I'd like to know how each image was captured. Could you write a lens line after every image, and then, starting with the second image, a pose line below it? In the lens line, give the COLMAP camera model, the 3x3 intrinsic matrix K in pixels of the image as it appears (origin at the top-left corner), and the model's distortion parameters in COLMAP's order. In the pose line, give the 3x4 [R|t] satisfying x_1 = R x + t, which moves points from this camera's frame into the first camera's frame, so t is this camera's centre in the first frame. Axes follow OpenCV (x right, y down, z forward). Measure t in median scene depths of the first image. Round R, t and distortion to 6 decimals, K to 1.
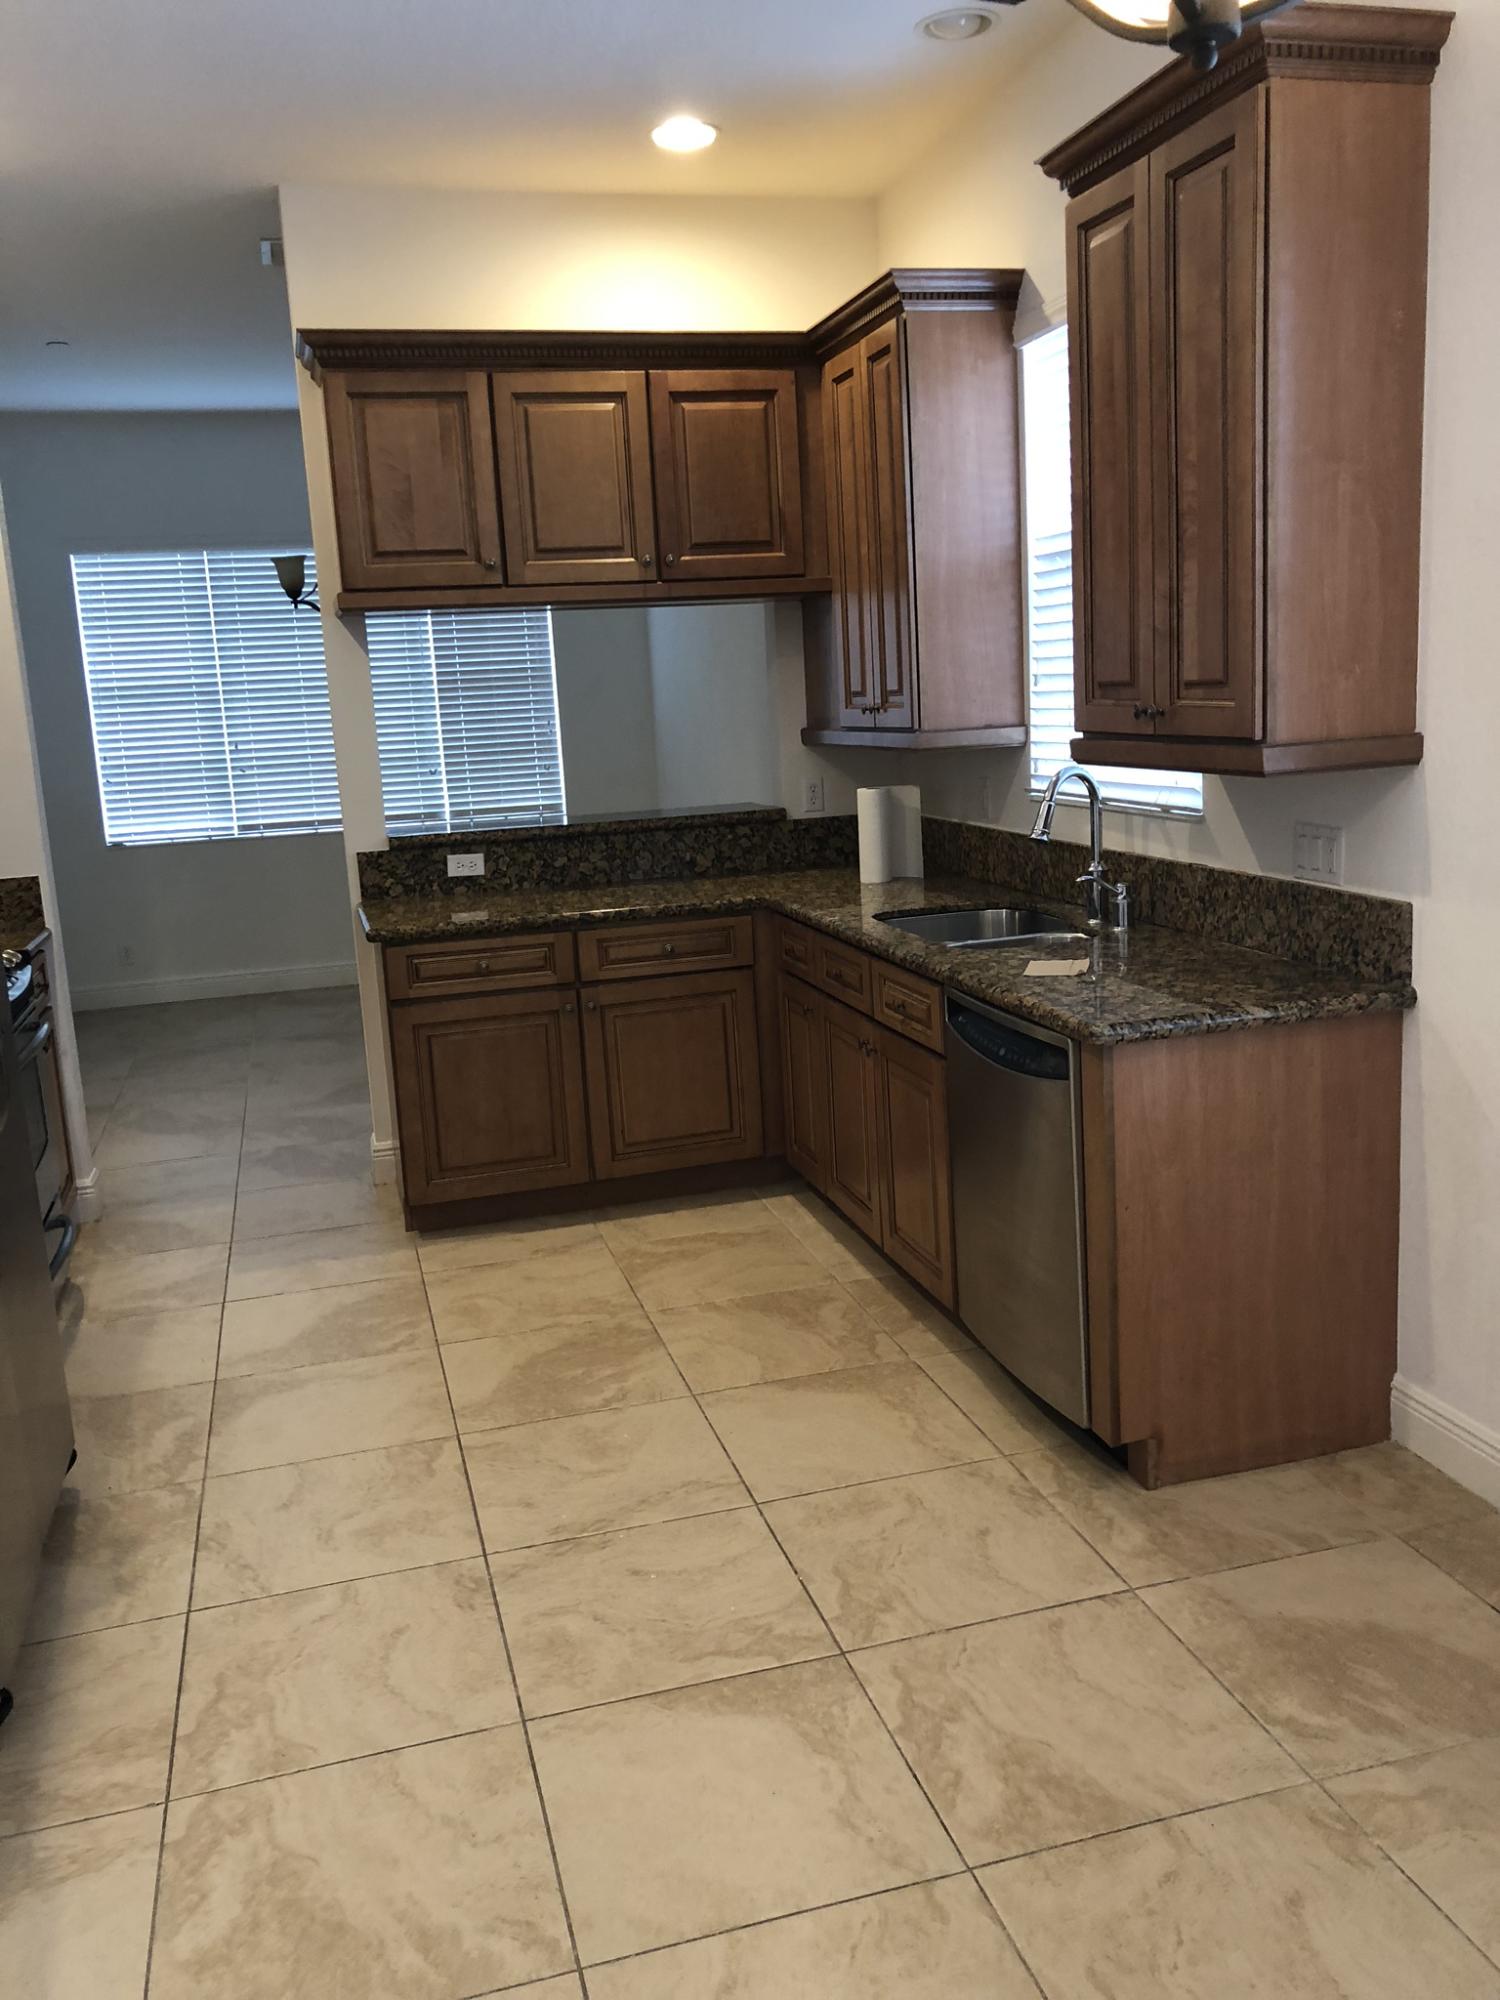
lens RADIAL K [[1646.3, 0, 752.3], [0, 1646.3, 1003.0], [0, 0, 1]] dist [0.027900, -0.026876]
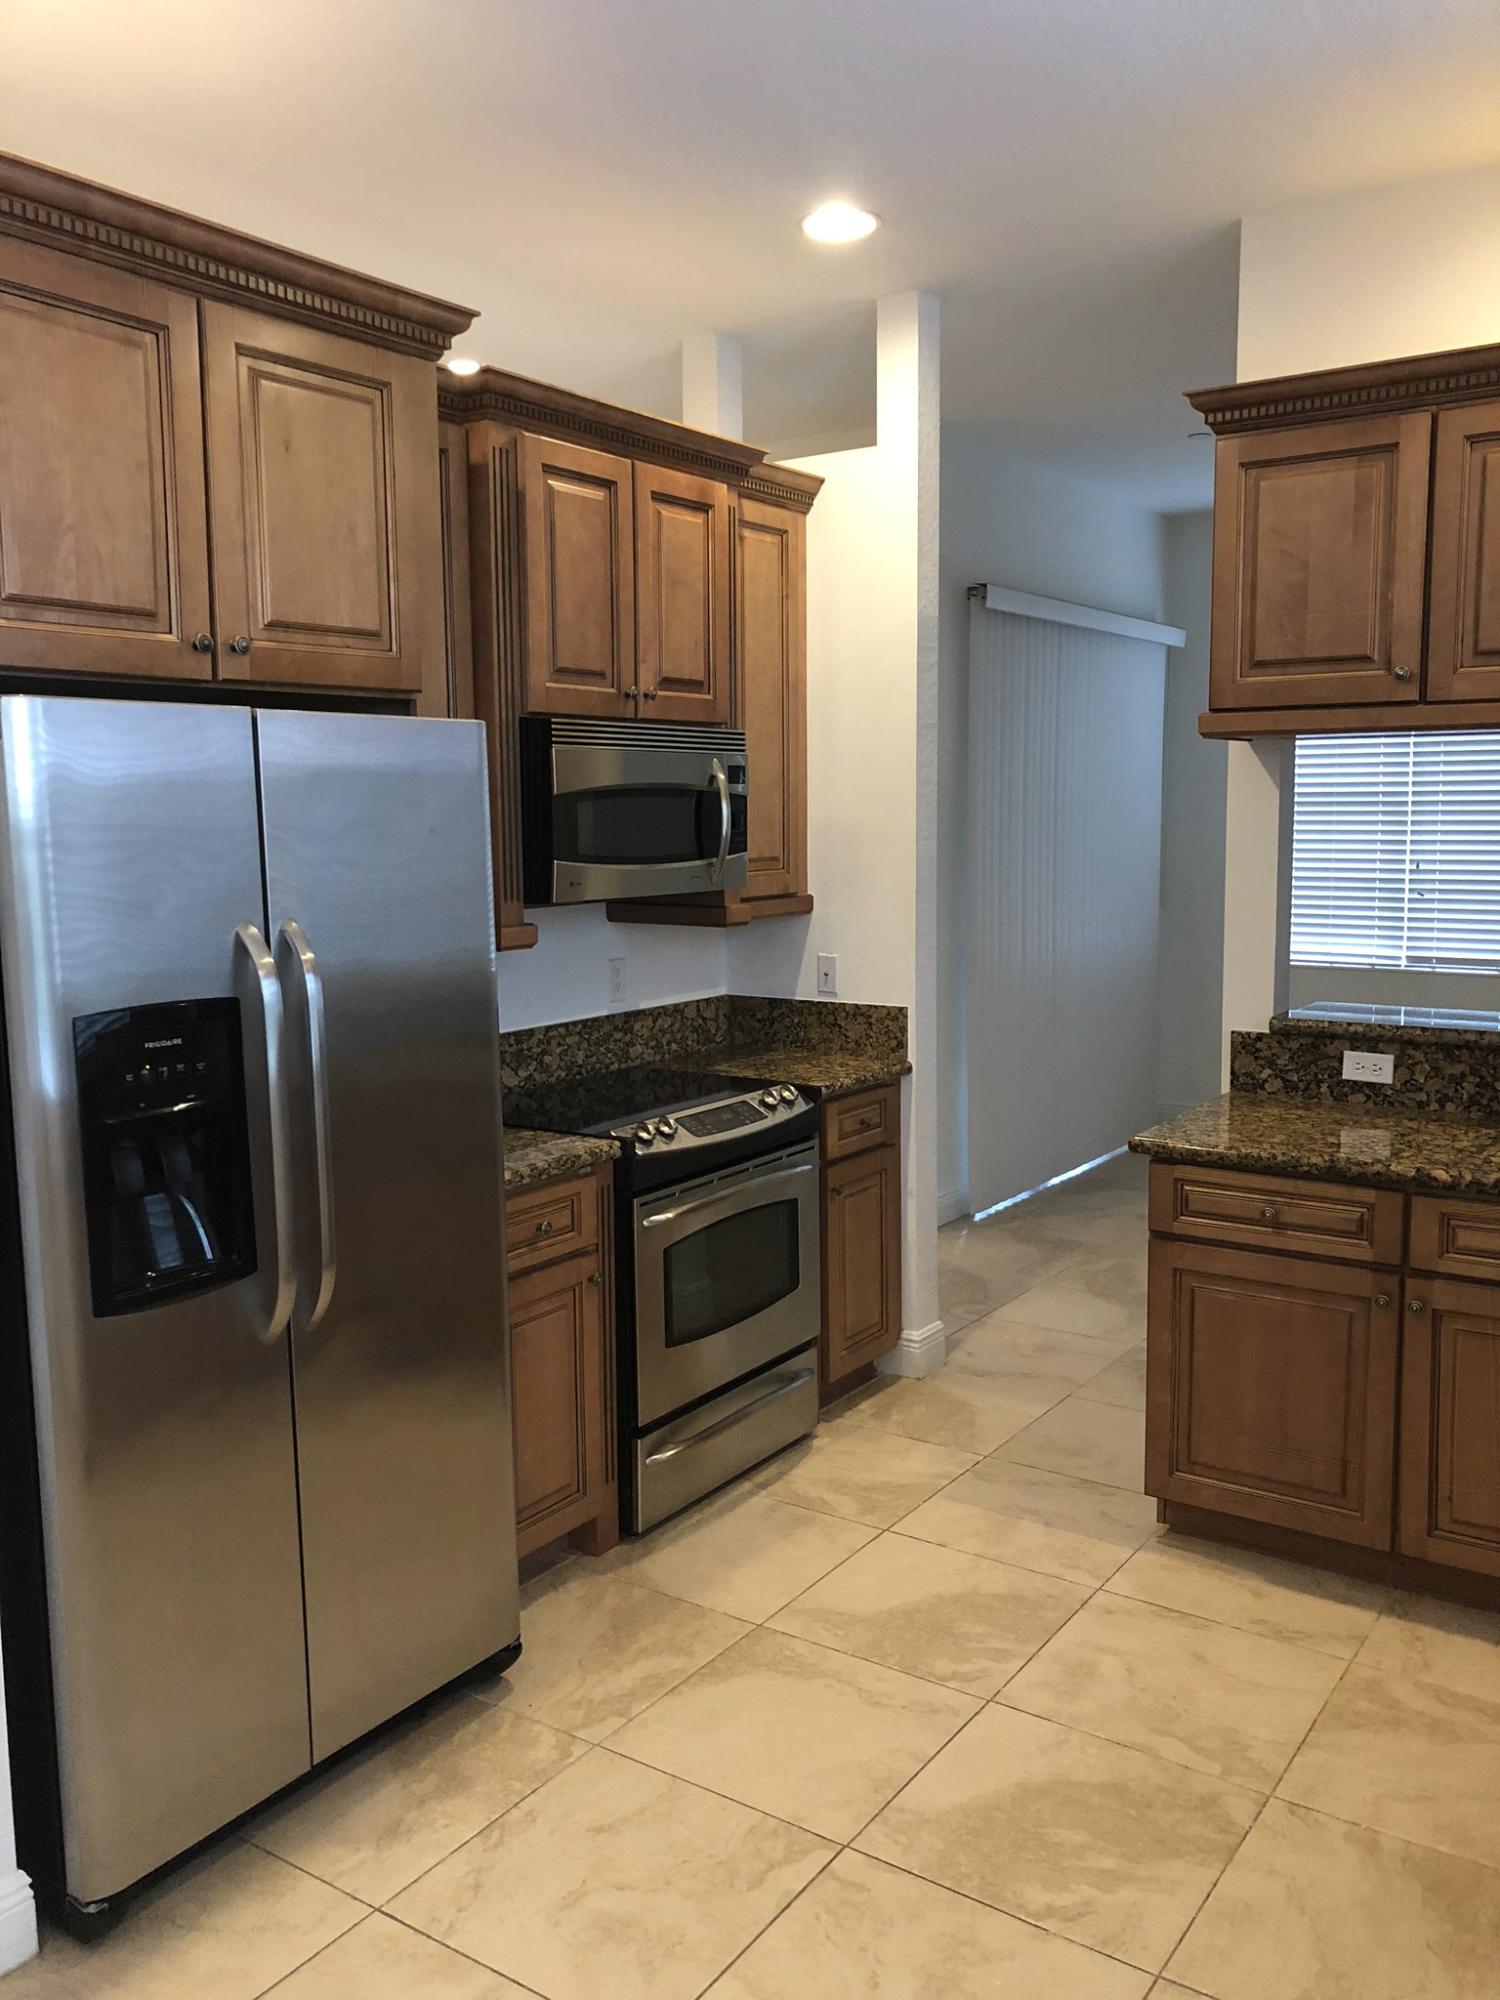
lens RADIAL K [[1646.3, 0, 739.0], [0, 1646.3, 998.5], [0, 0, 1]] dist [0.027900, -0.026876]
pose [[0.637680, 0.136690, -0.758076, 0.231917], [-0.171561, 0.984613, 0.033224, -0.100761], [0.750953, 0.108870, 0.651319, 0.327868]]
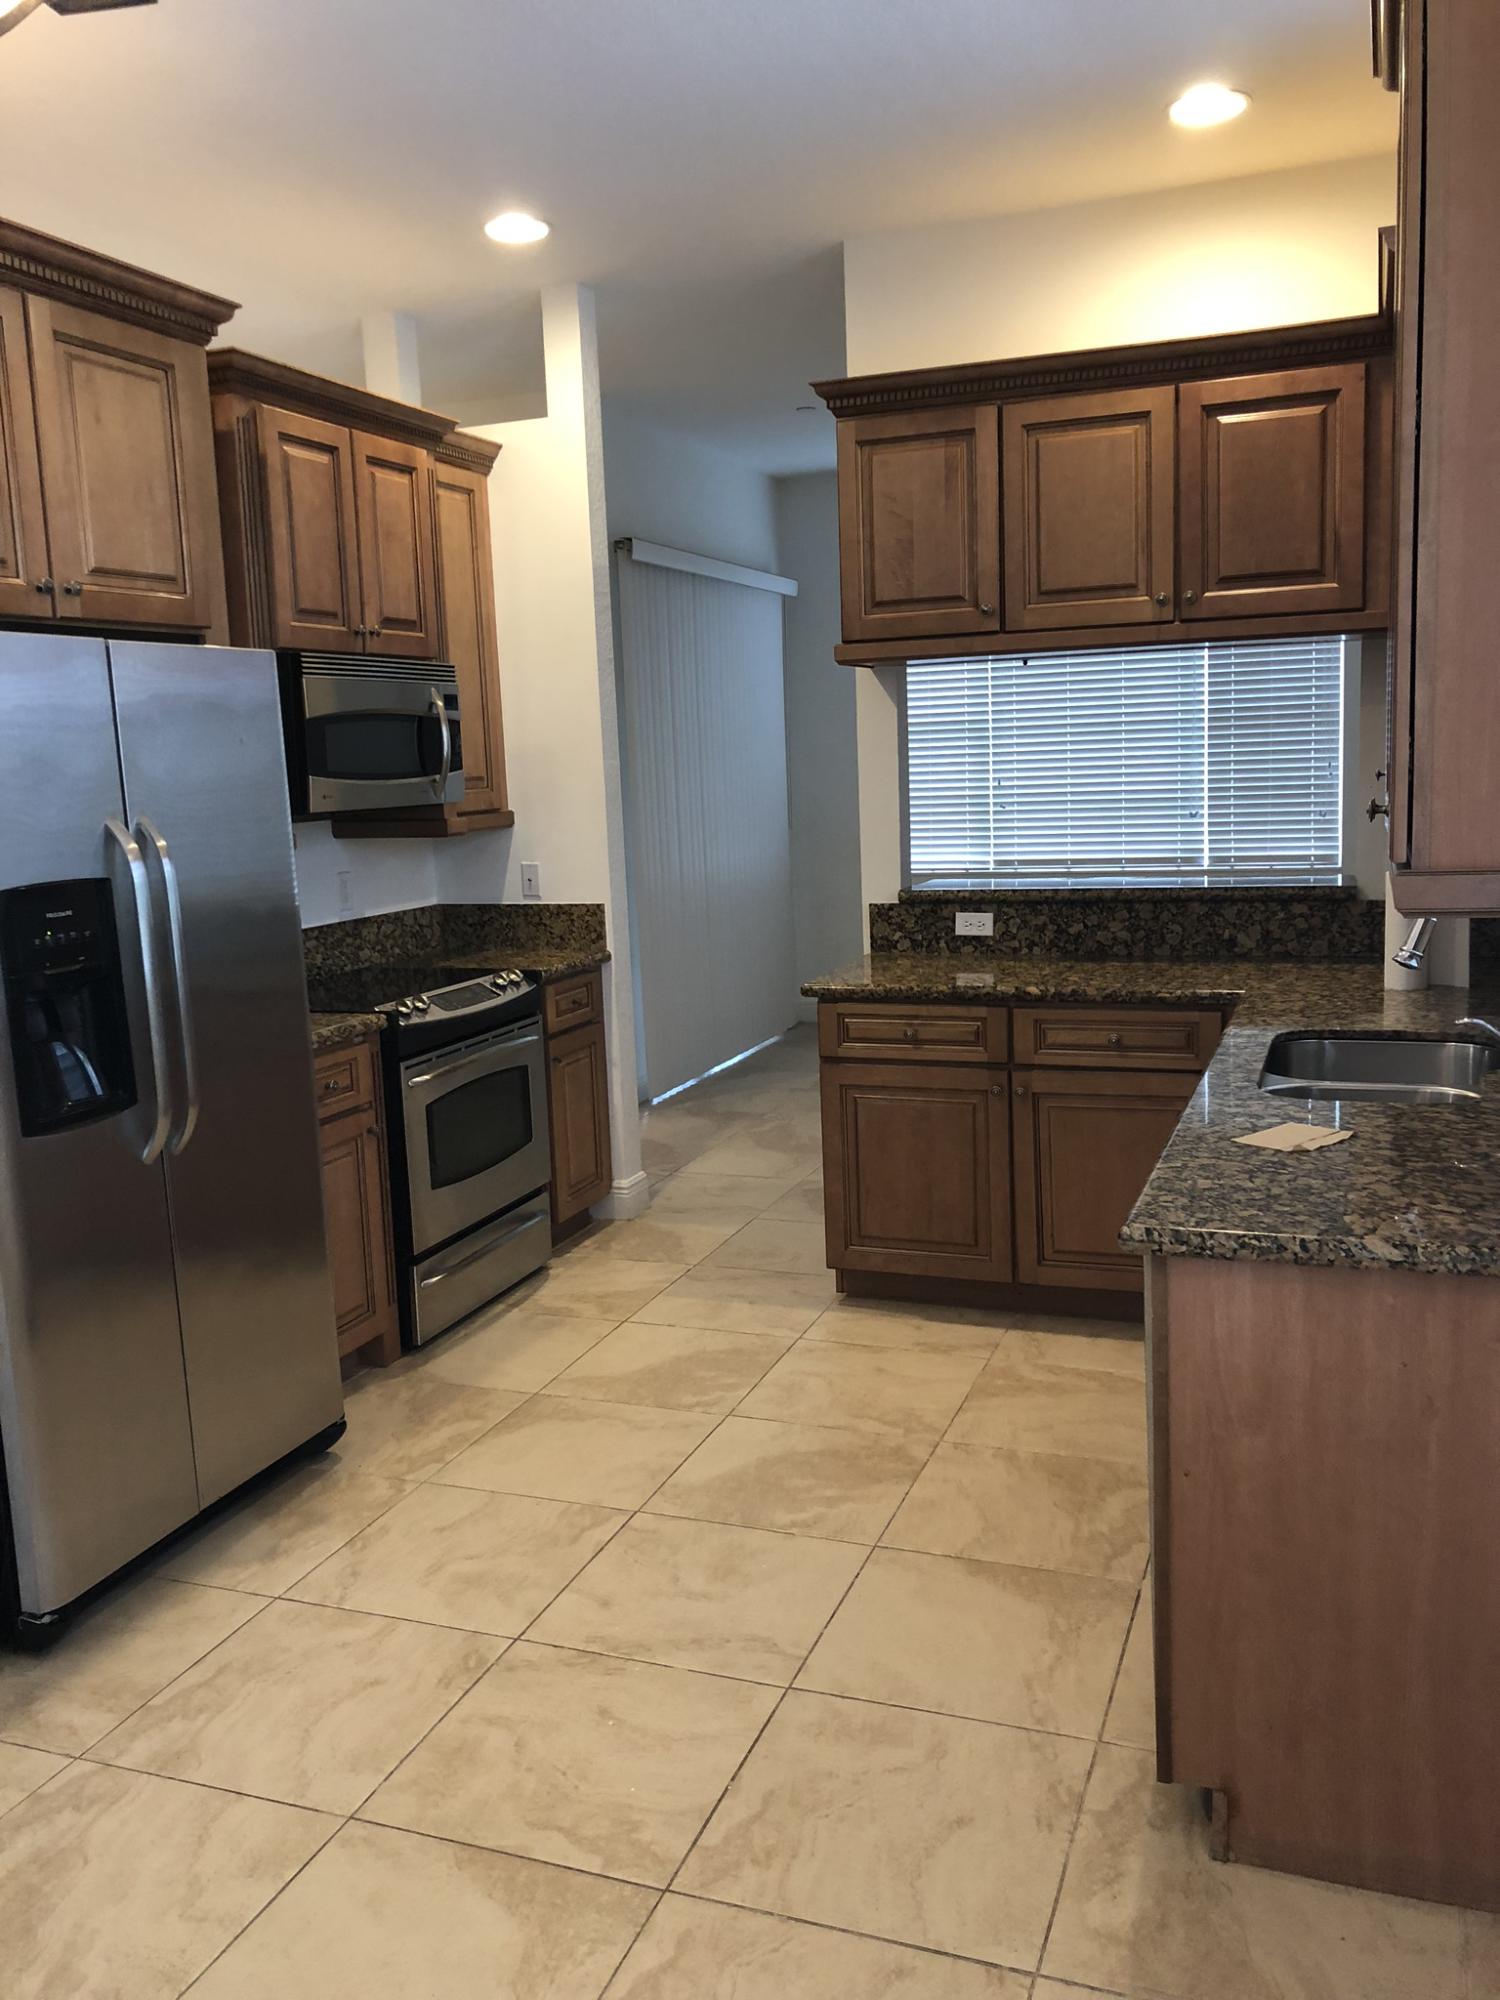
lens RADIAL K [[1646.3, 0, 741.5], [0, 1646.3, 1001.6], [0, 0, 1]] dist [0.027900, -0.026876]
pose [[0.802732, 0.111772, -0.585772, 0.310280], [-0.119150, 0.992533, 0.026106, -0.053532], [0.584316, 0.048839, 0.810055, 0.173332]]
